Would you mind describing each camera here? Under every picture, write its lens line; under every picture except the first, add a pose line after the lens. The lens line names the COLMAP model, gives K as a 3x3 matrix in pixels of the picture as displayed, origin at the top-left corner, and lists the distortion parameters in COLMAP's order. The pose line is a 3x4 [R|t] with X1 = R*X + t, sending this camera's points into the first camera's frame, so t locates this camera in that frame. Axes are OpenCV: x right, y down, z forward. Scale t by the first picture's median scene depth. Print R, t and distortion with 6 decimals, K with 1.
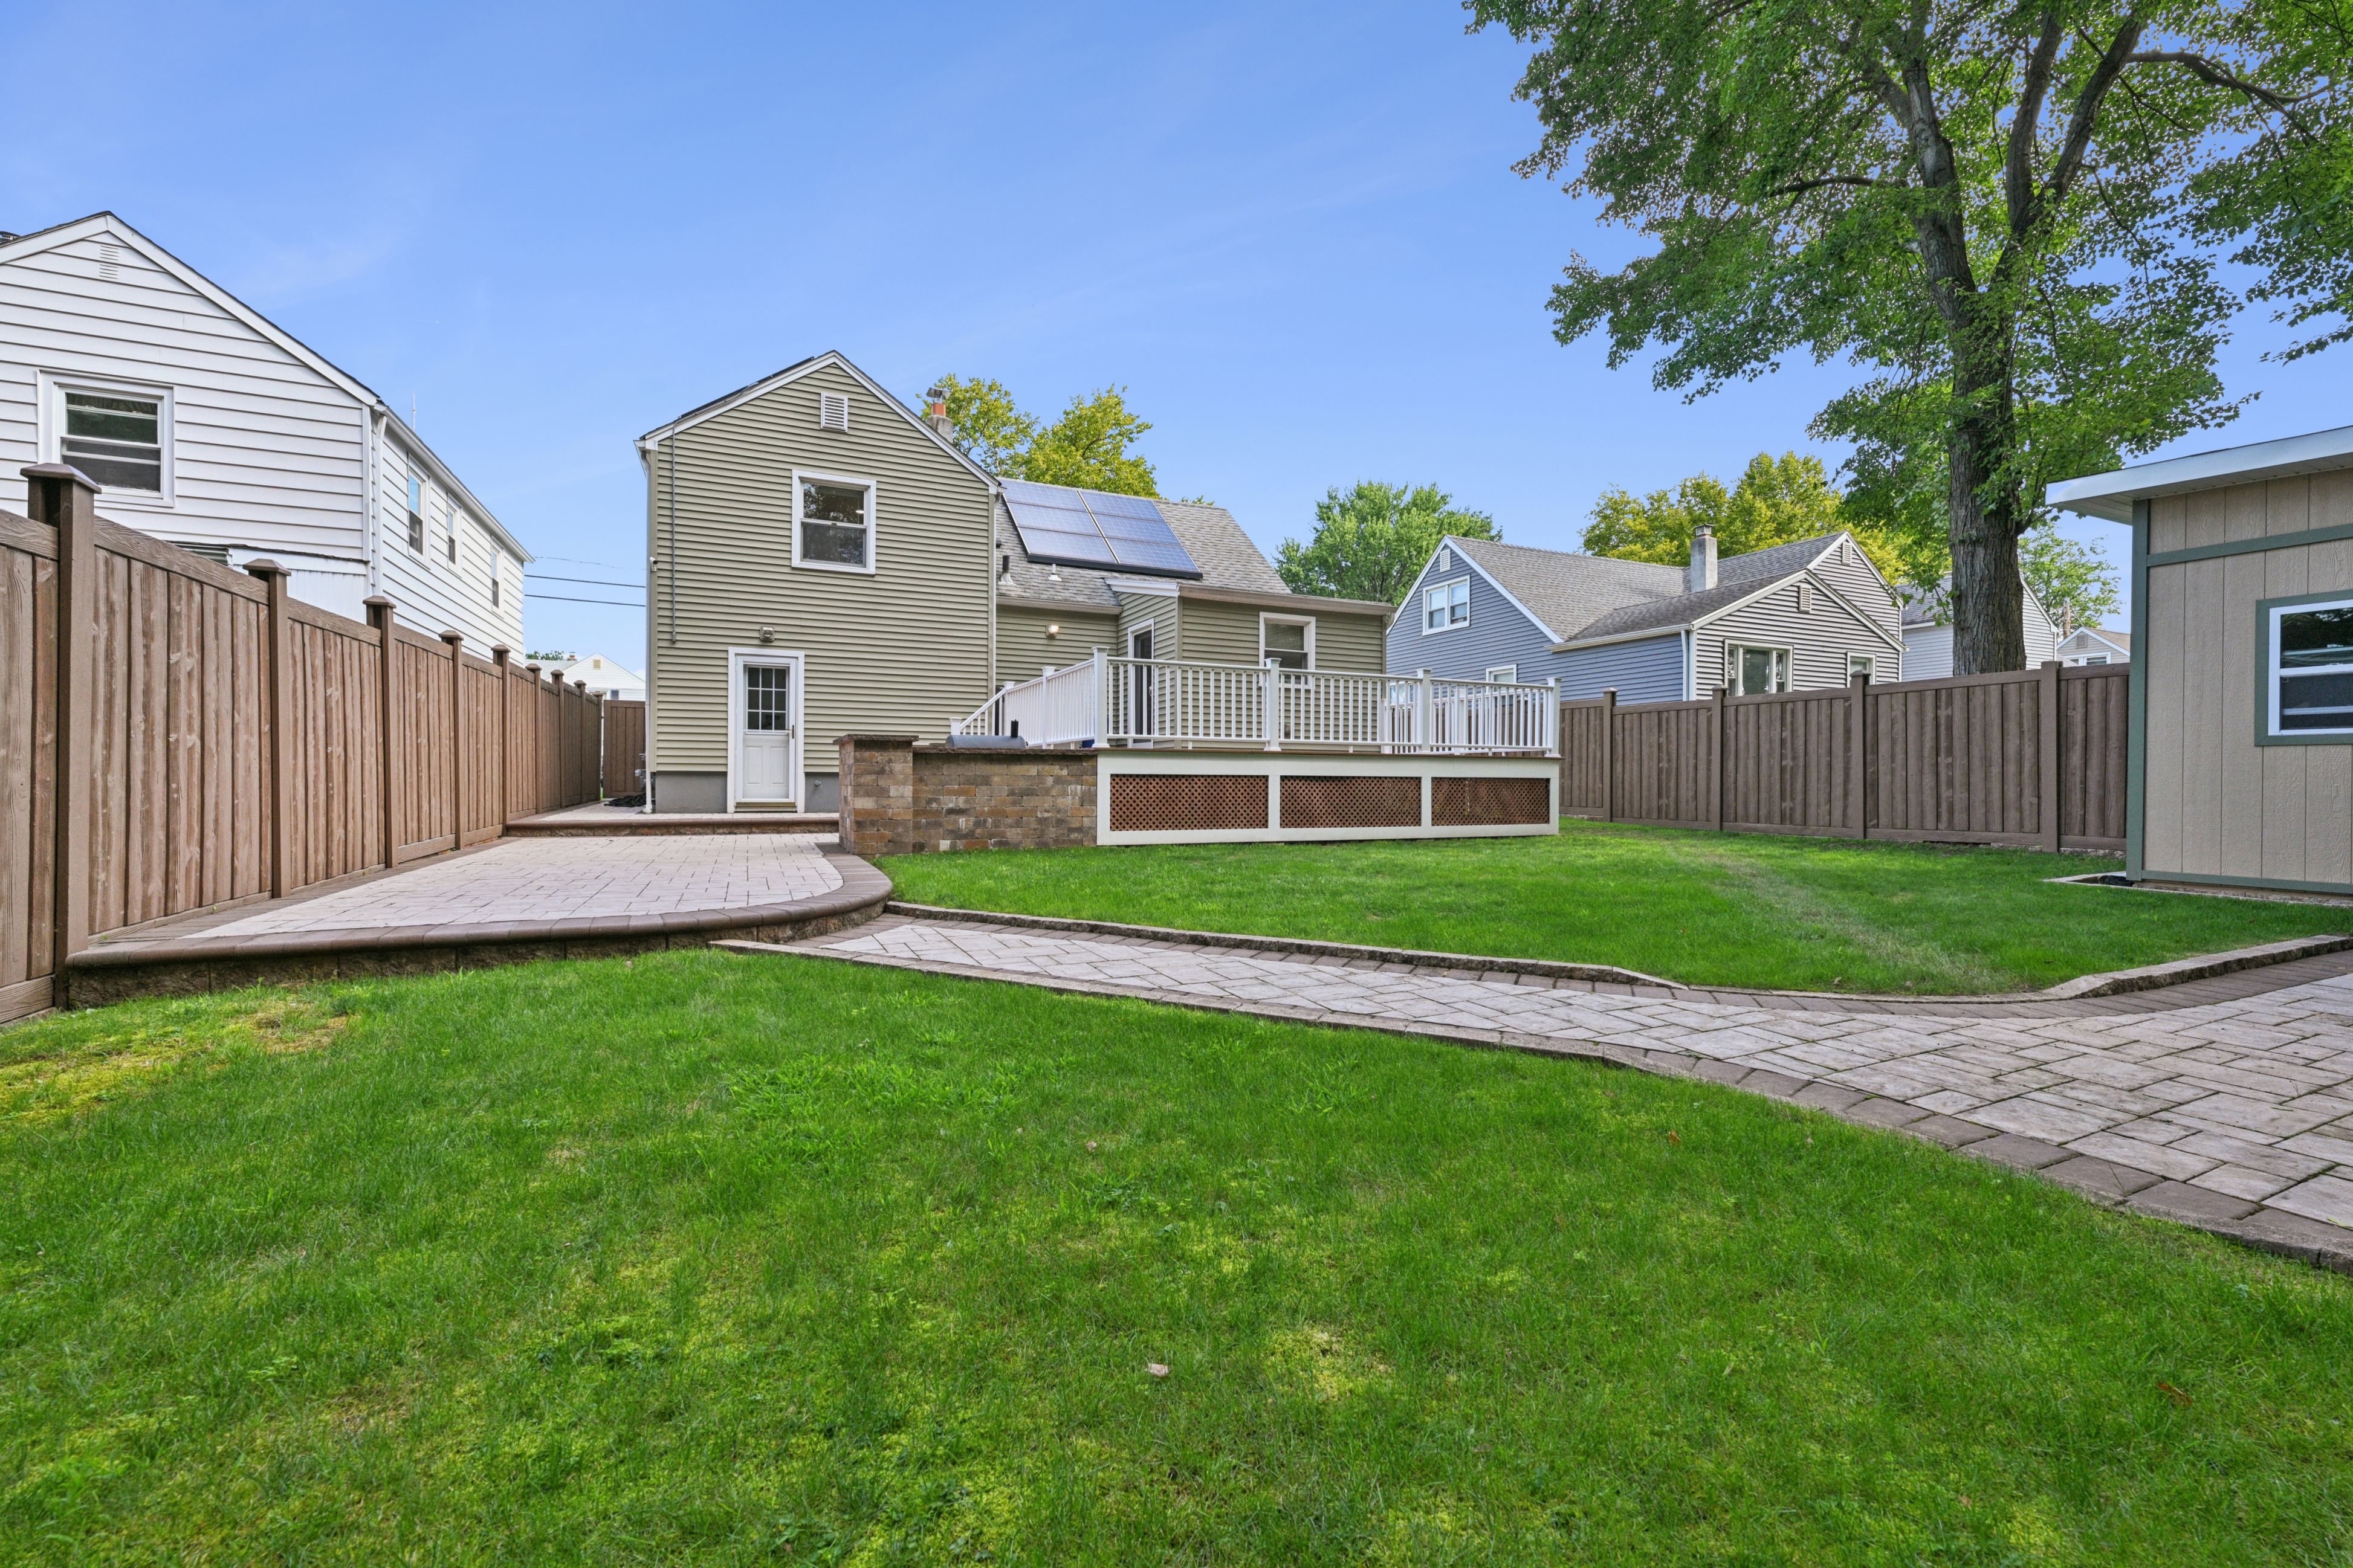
lens RADIAL K [[942.3, 0, 1183.1], [0, 942.3, 790.2], [0, 0, 1]] dist [-0.000171, 0.000332]
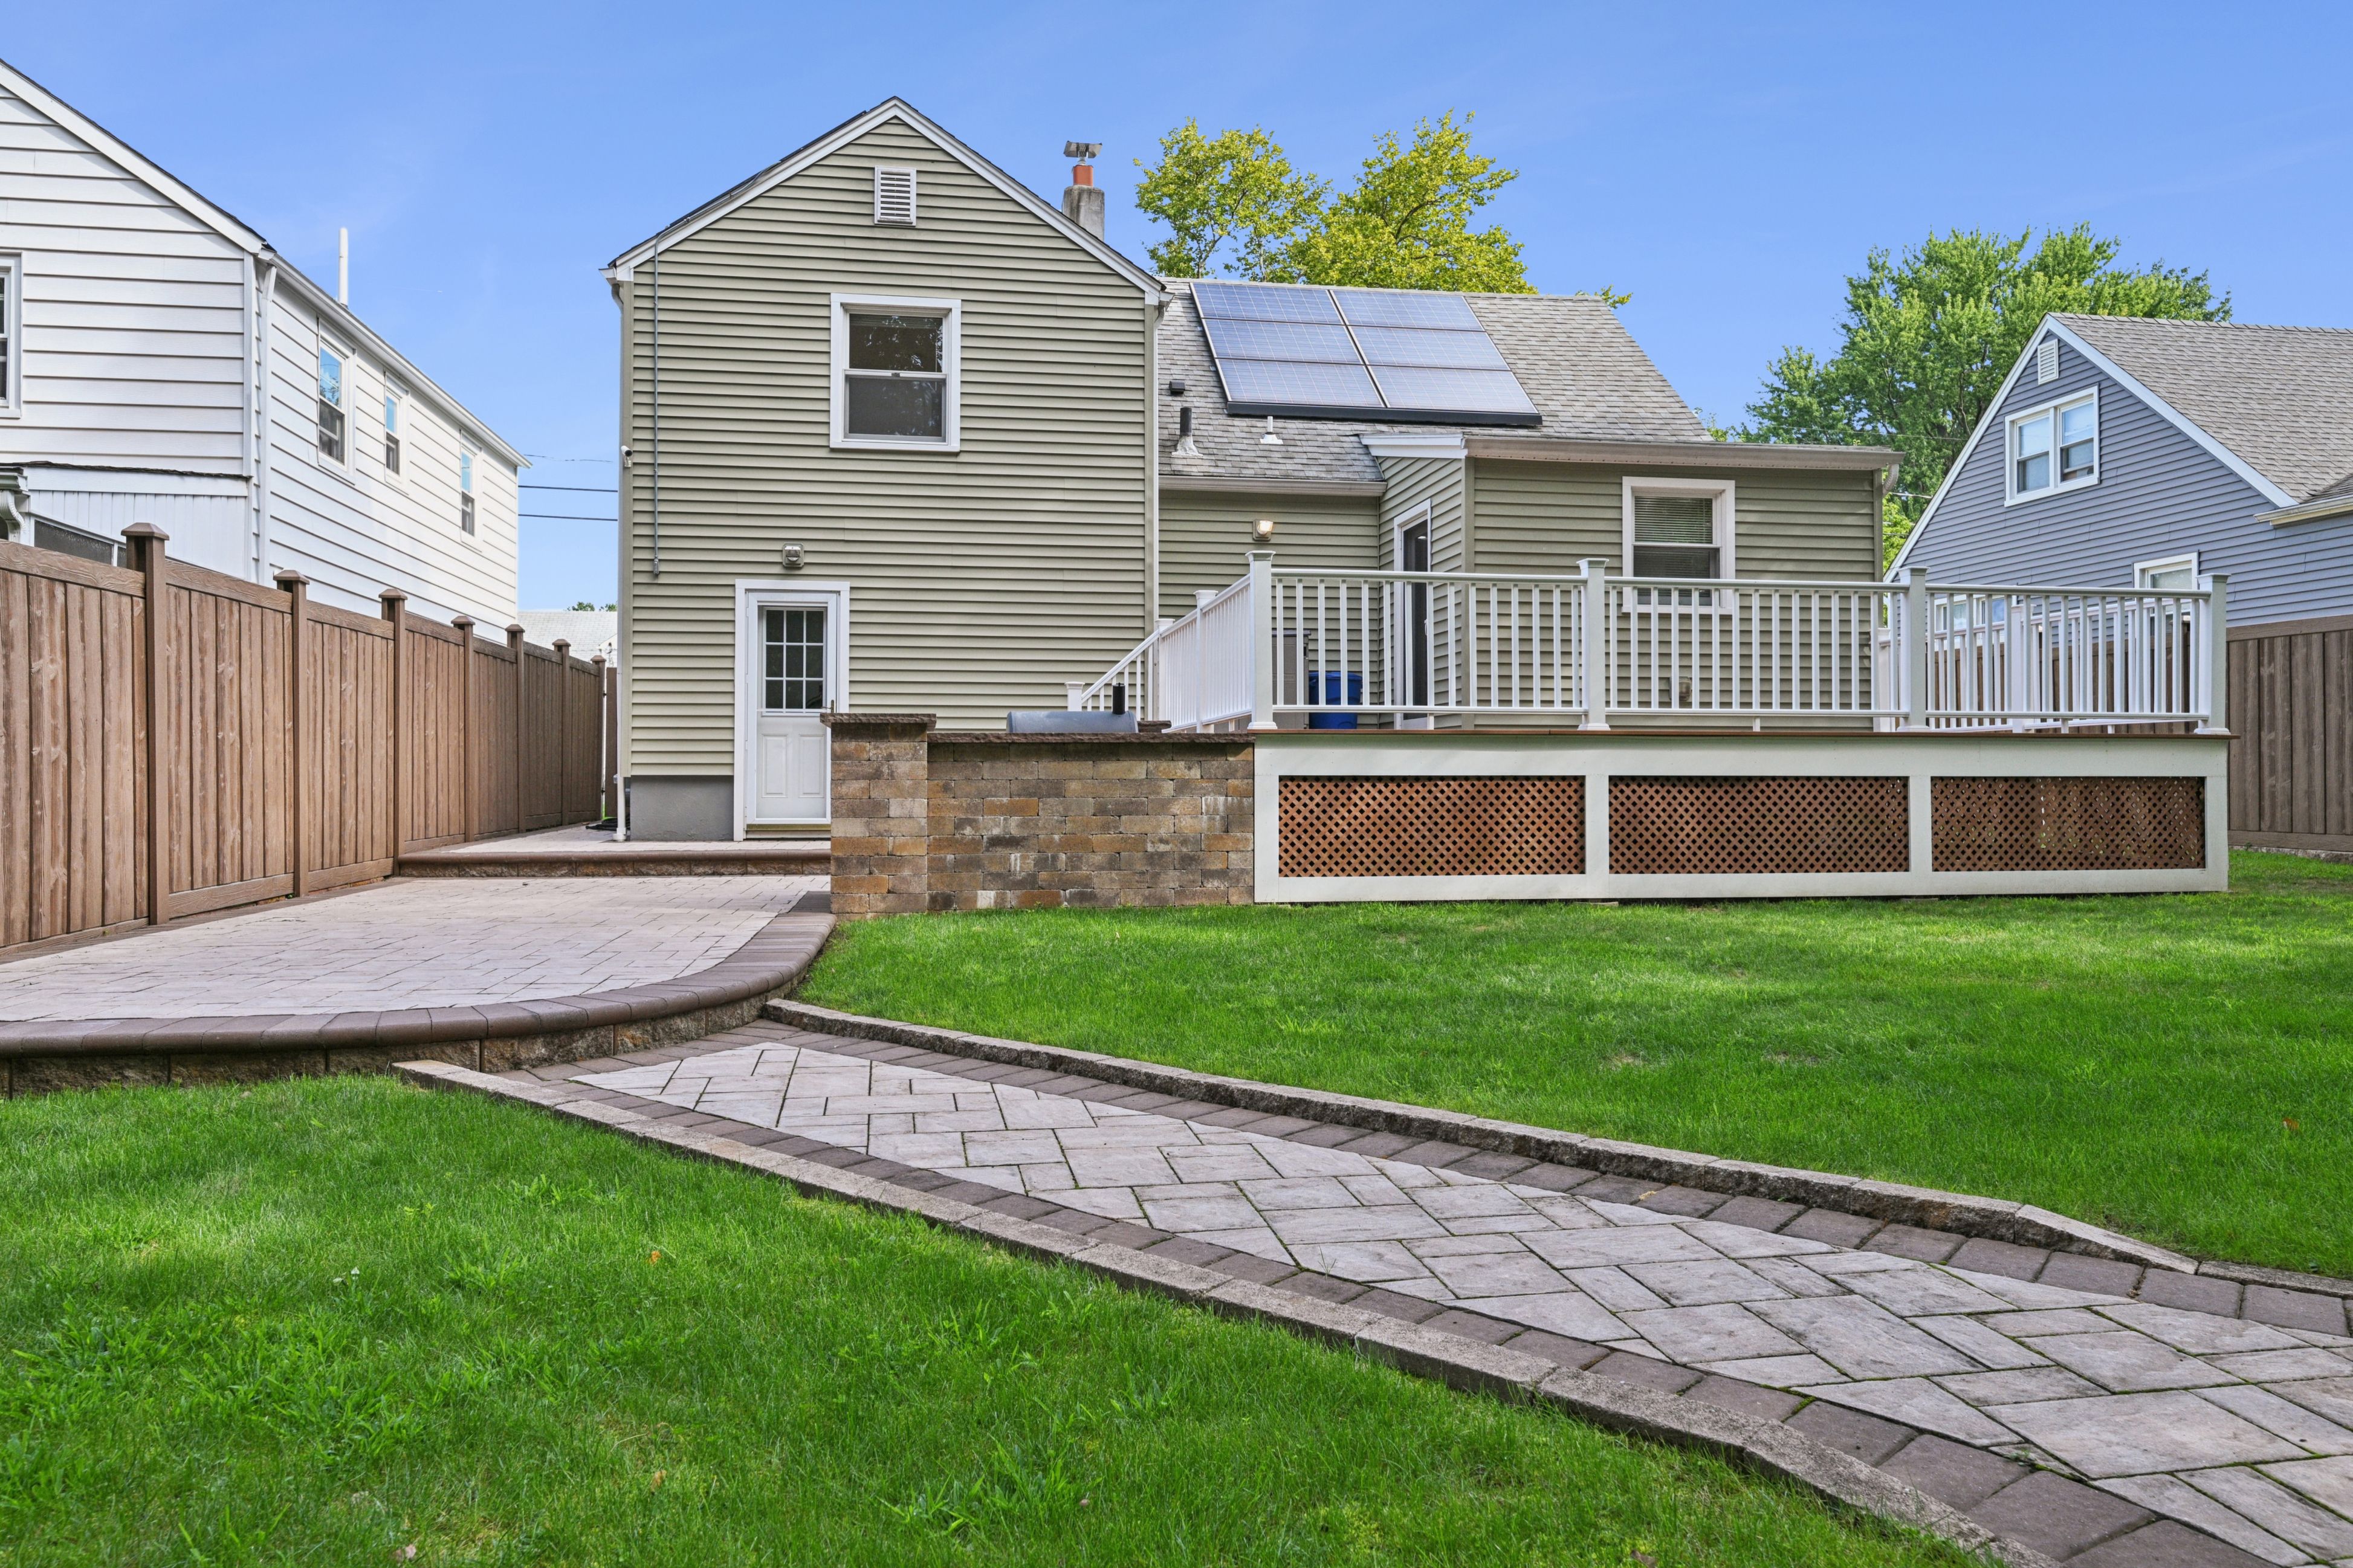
lens RADIAL K [[1582.6, 0, 1176.6], [0, 1582.6, 771.1], [0, 0, 1]] dist [0.000535, -0.000394]
pose [[0.963841, -0.008287, -0.266348, 0.090324], [0.003307, 0.999811, -0.019142, -0.001620], [0.266457, 0.017569, 0.963687, 0.056158]]
